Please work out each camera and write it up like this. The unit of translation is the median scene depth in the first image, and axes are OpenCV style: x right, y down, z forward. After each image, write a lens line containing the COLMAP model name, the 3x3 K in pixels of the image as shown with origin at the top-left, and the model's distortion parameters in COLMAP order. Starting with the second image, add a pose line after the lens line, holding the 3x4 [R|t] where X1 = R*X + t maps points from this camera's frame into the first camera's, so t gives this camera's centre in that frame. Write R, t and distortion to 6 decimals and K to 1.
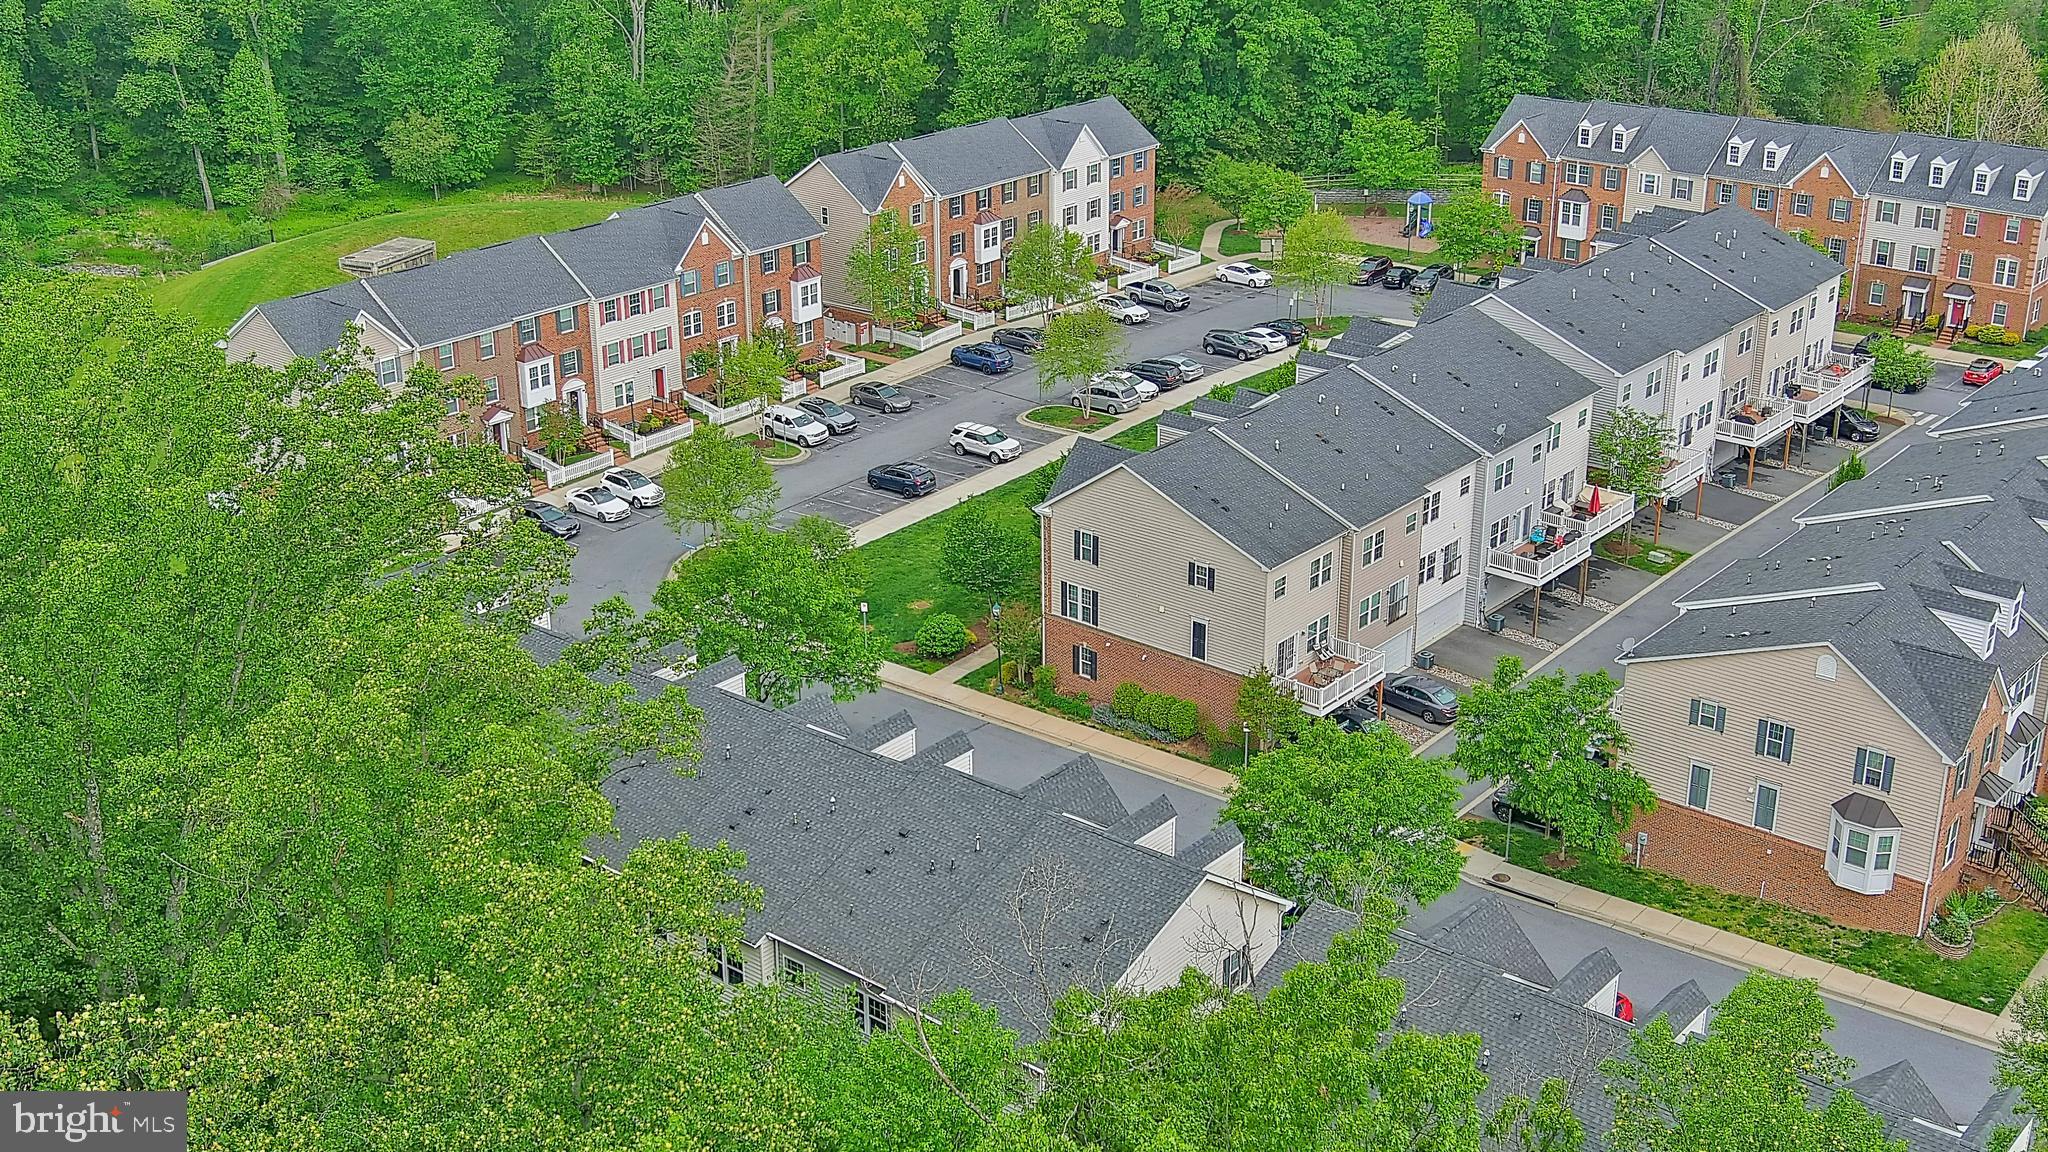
lens RADIAL K [[2326.6, 0, 1026.6], [0, 2326.6, 577.7], [0, 0, 1]] dist [0.057998, -0.212714]
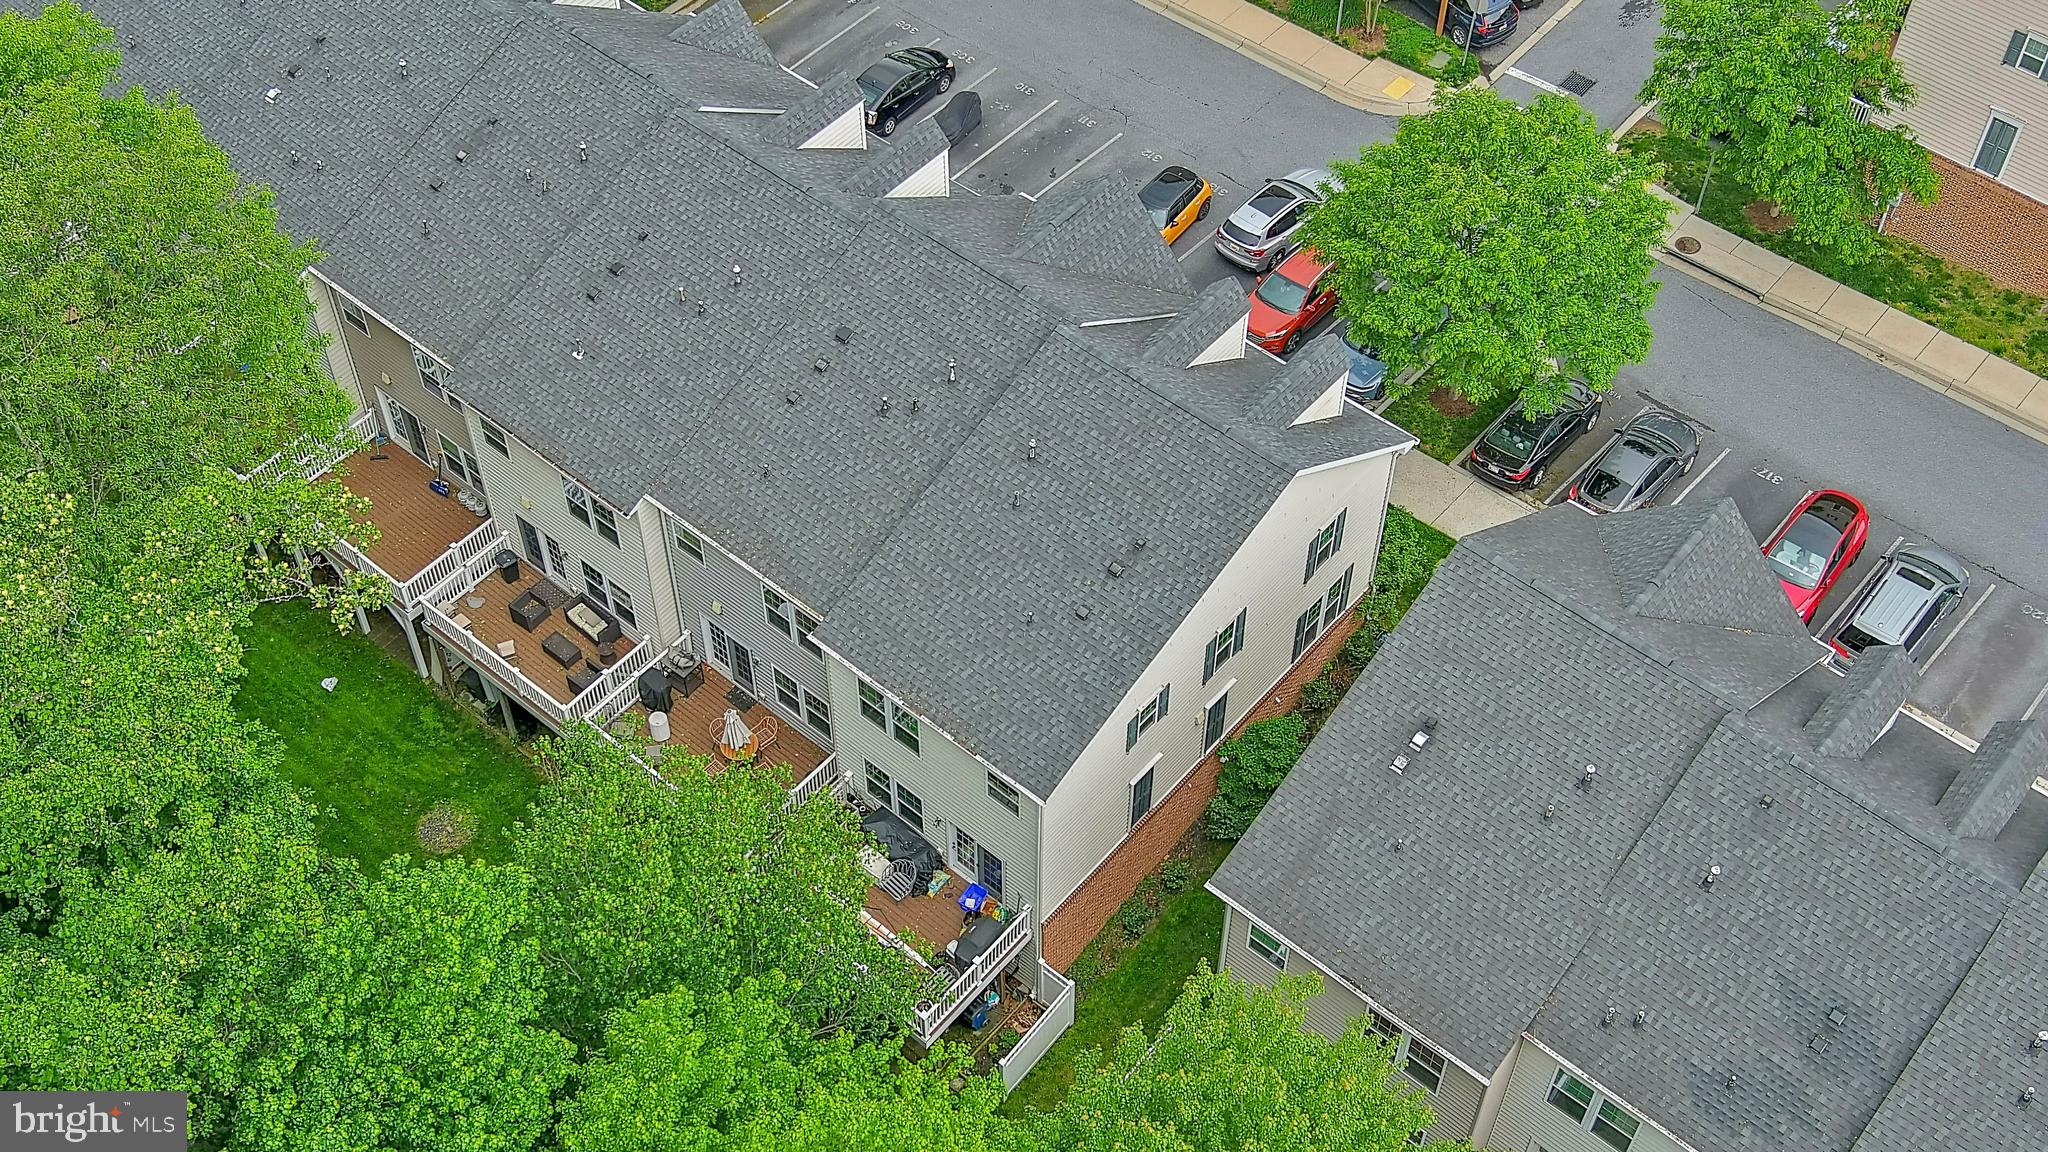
lens RADIAL K [[2326.6, 0, 1026.6], [0, 2326.6, 577.7], [0, 0, 1]] dist [0.057998, -0.212714]
pose [[0.999932, 0.011093, -0.003542, 0.002893], [-0.008008, 0.875876, 0.482469, -0.132747], [0.008454, -0.482408, 0.875906, 0.329188]]
